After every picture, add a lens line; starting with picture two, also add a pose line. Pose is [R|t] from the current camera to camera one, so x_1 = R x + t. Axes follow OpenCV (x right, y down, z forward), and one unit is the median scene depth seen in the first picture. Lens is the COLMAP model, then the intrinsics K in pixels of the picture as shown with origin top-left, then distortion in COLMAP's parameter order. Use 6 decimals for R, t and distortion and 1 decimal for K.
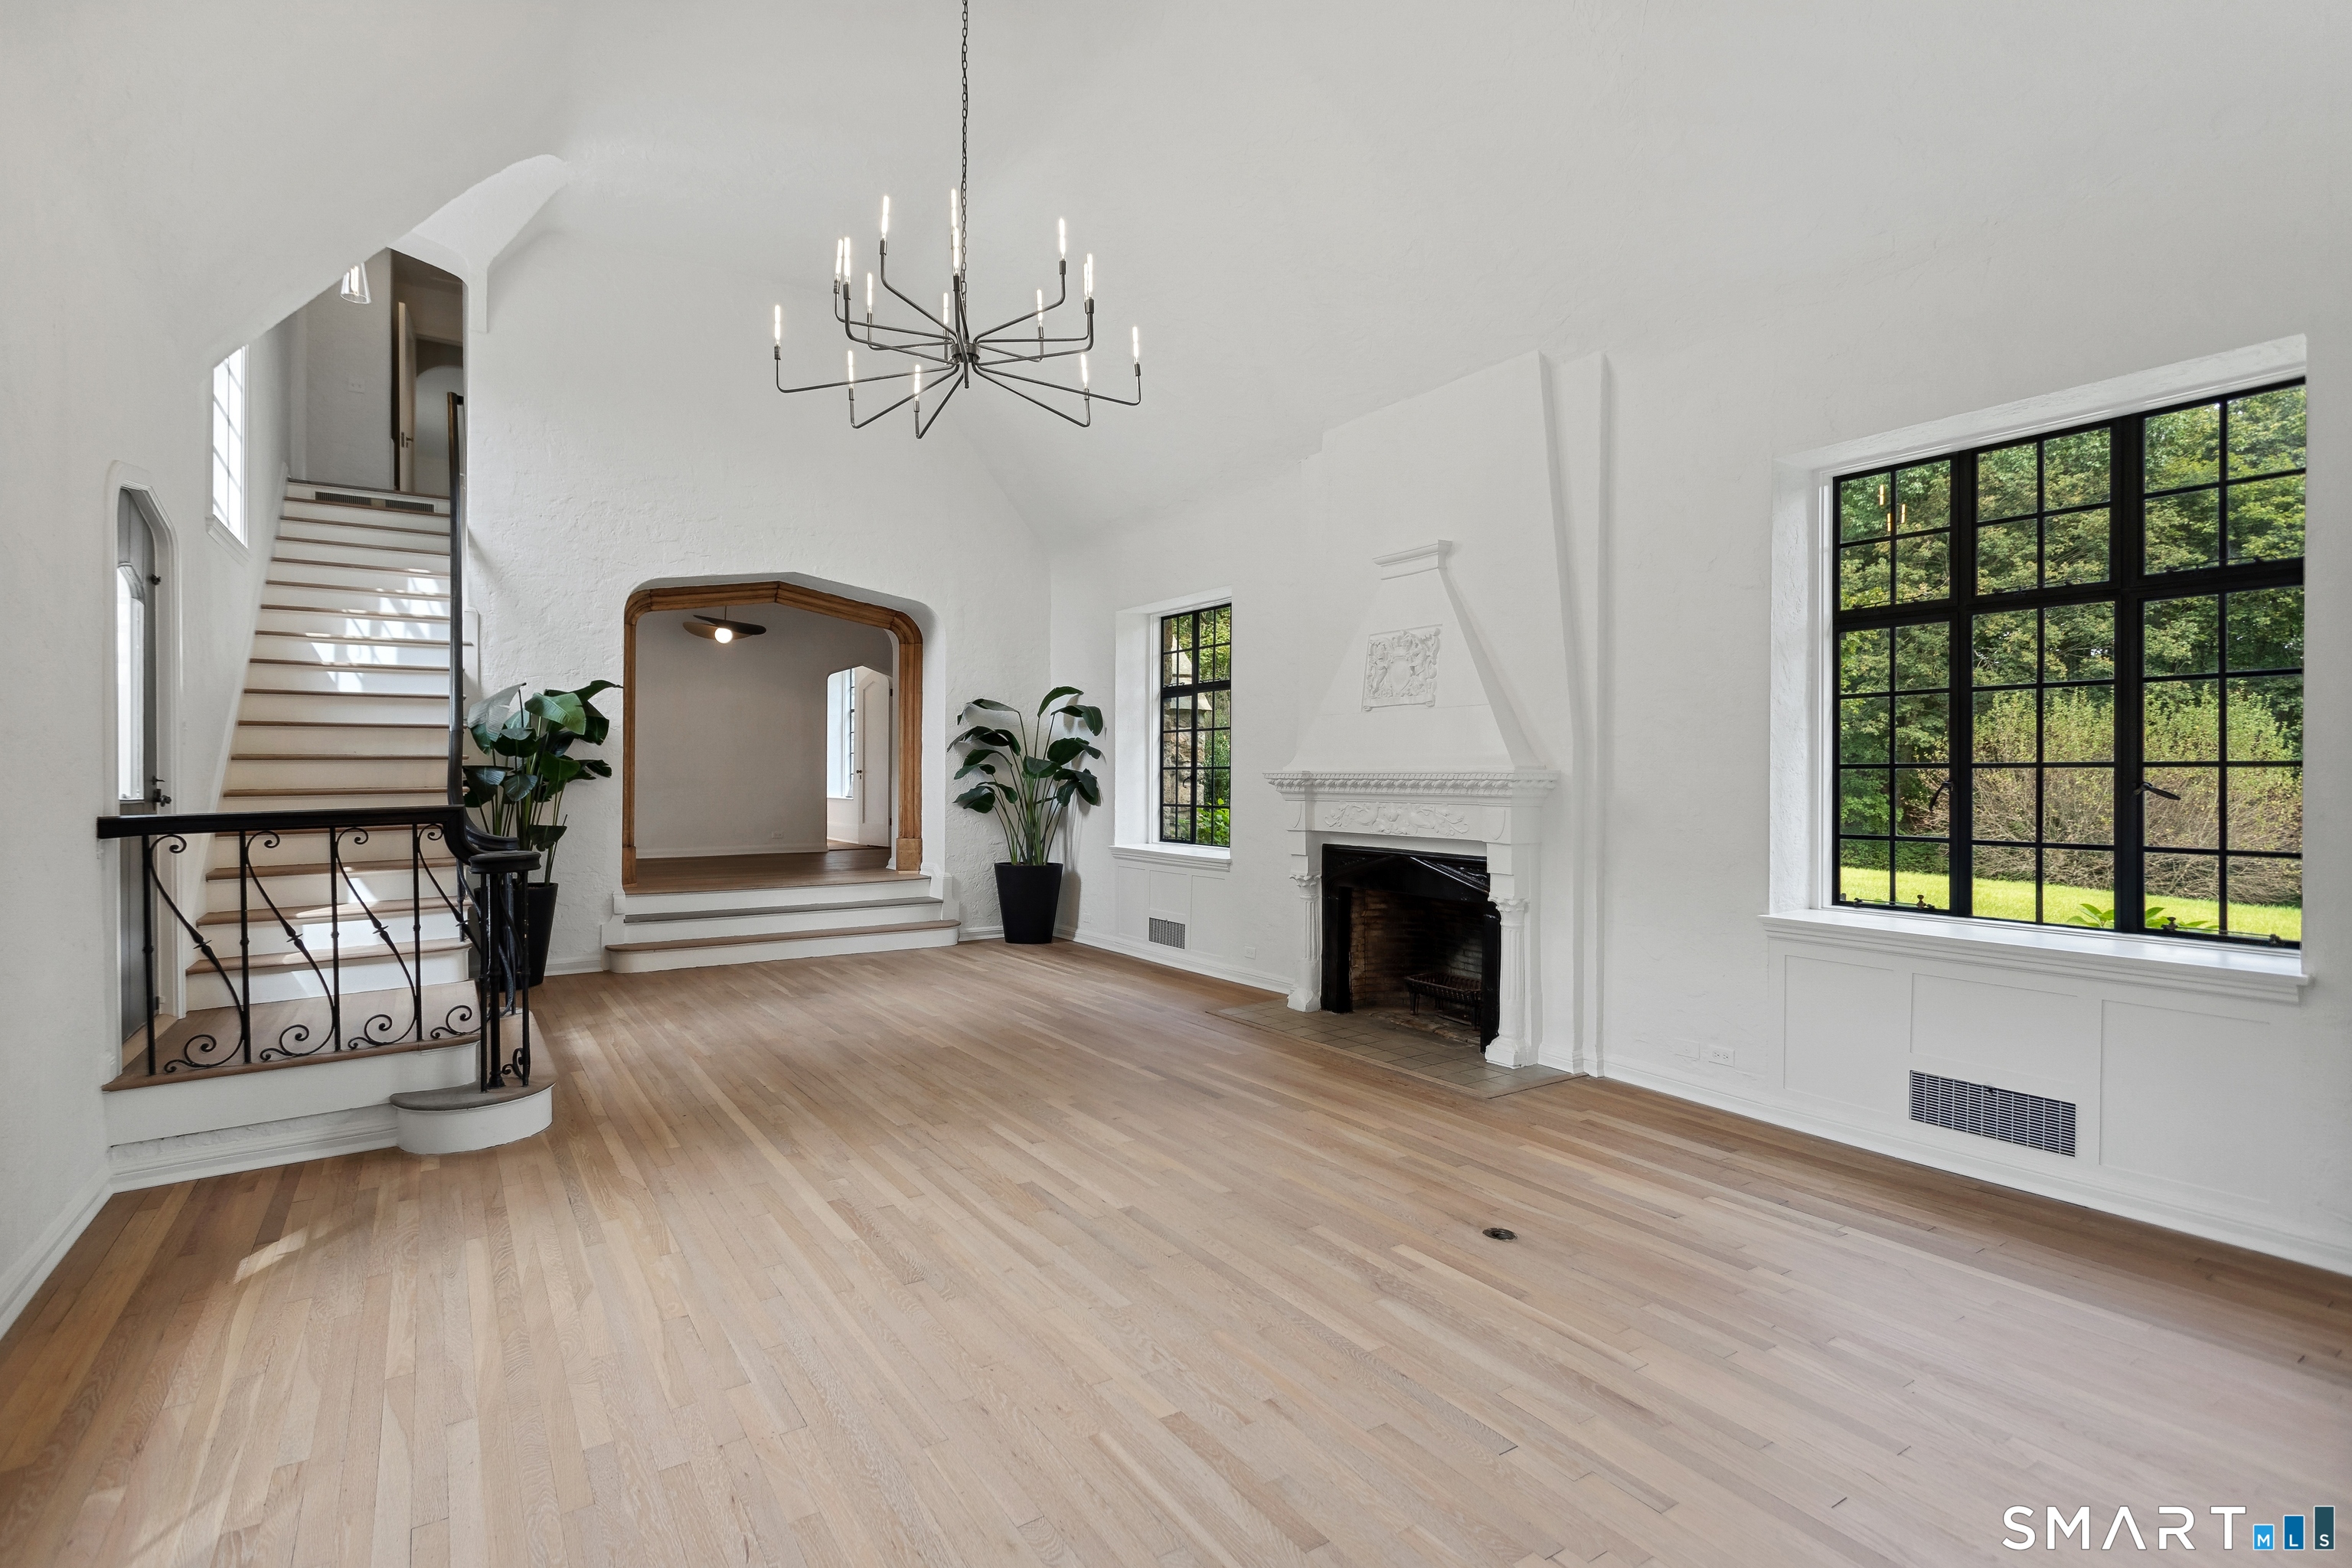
lens RADIAL K [[1122.6, 0, 1173.6], [0, 1122.6, 783.1], [0, 0, 1]] dist [0.001701, 0.000526]
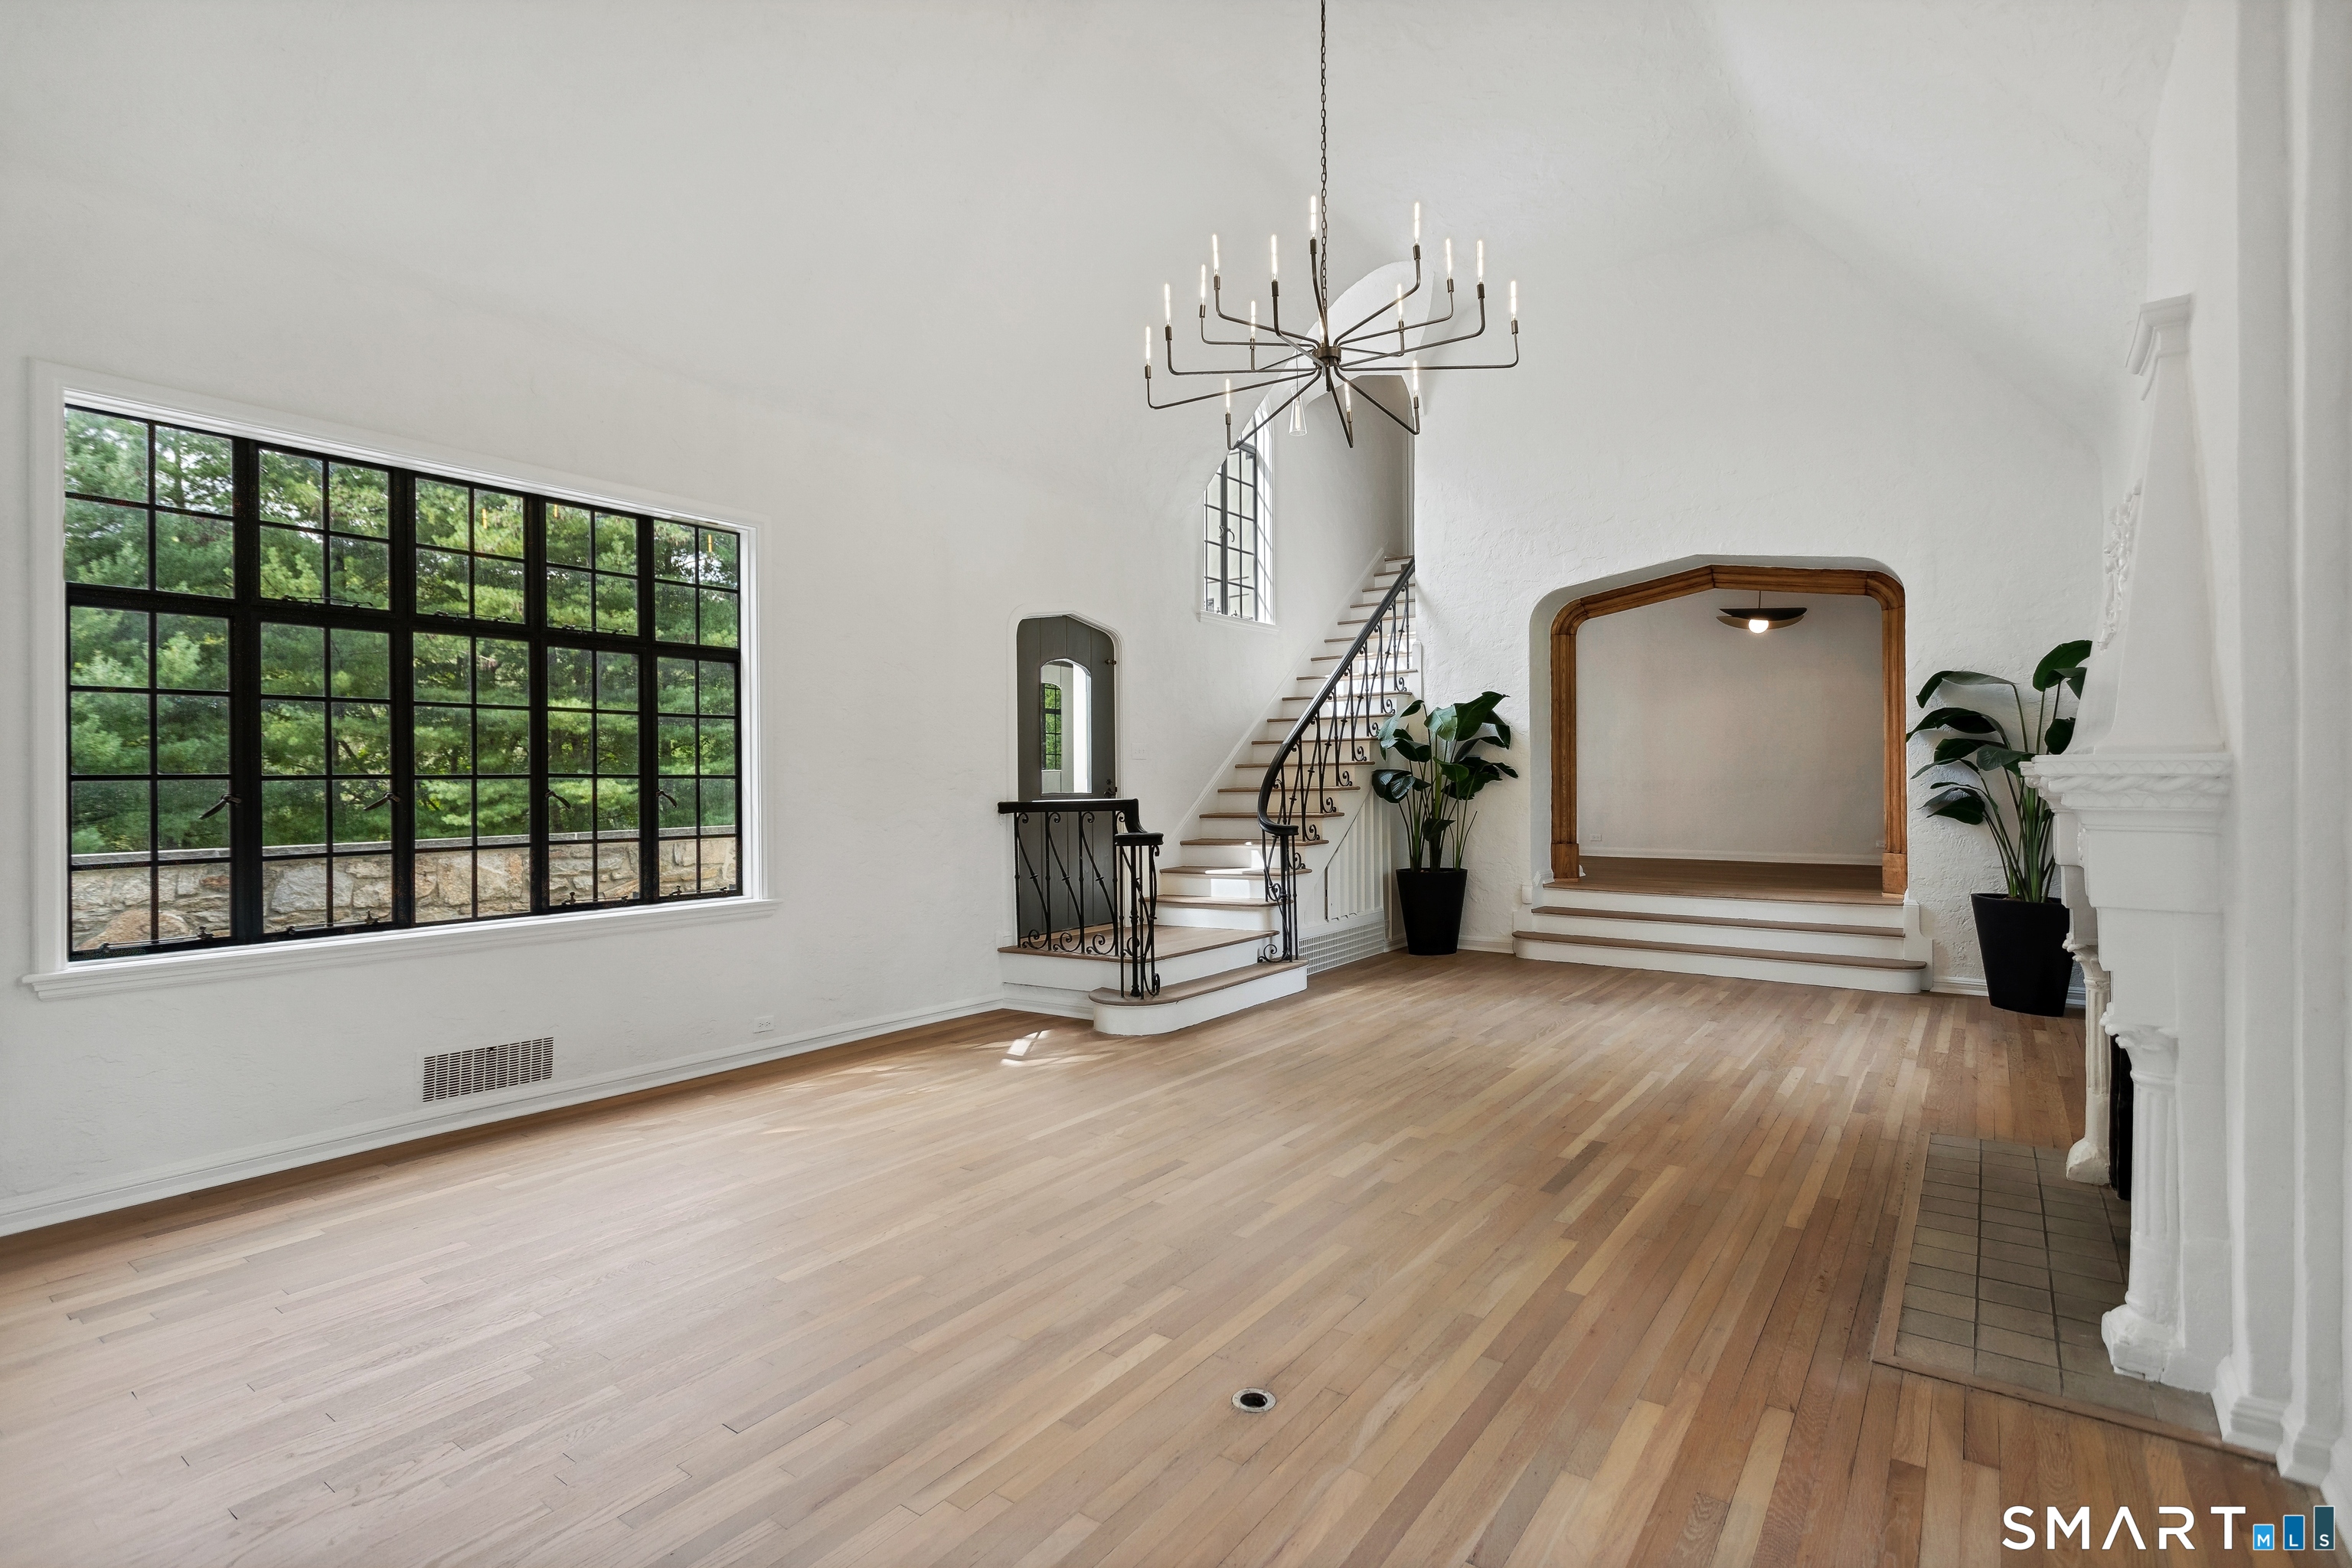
lens RADIAL K [[1122.6, 0, 1171.6], [0, 1122.6, 783.5], [0, 0, 1]] dist [0.001701, 0.000526]
pose [[0.348142, 0.000160, -0.937442, 0.660483], [-0.000509, 1.000000, -0.000019, -0.000128], [0.937442, 0.000484, 0.348142, 0.477838]]
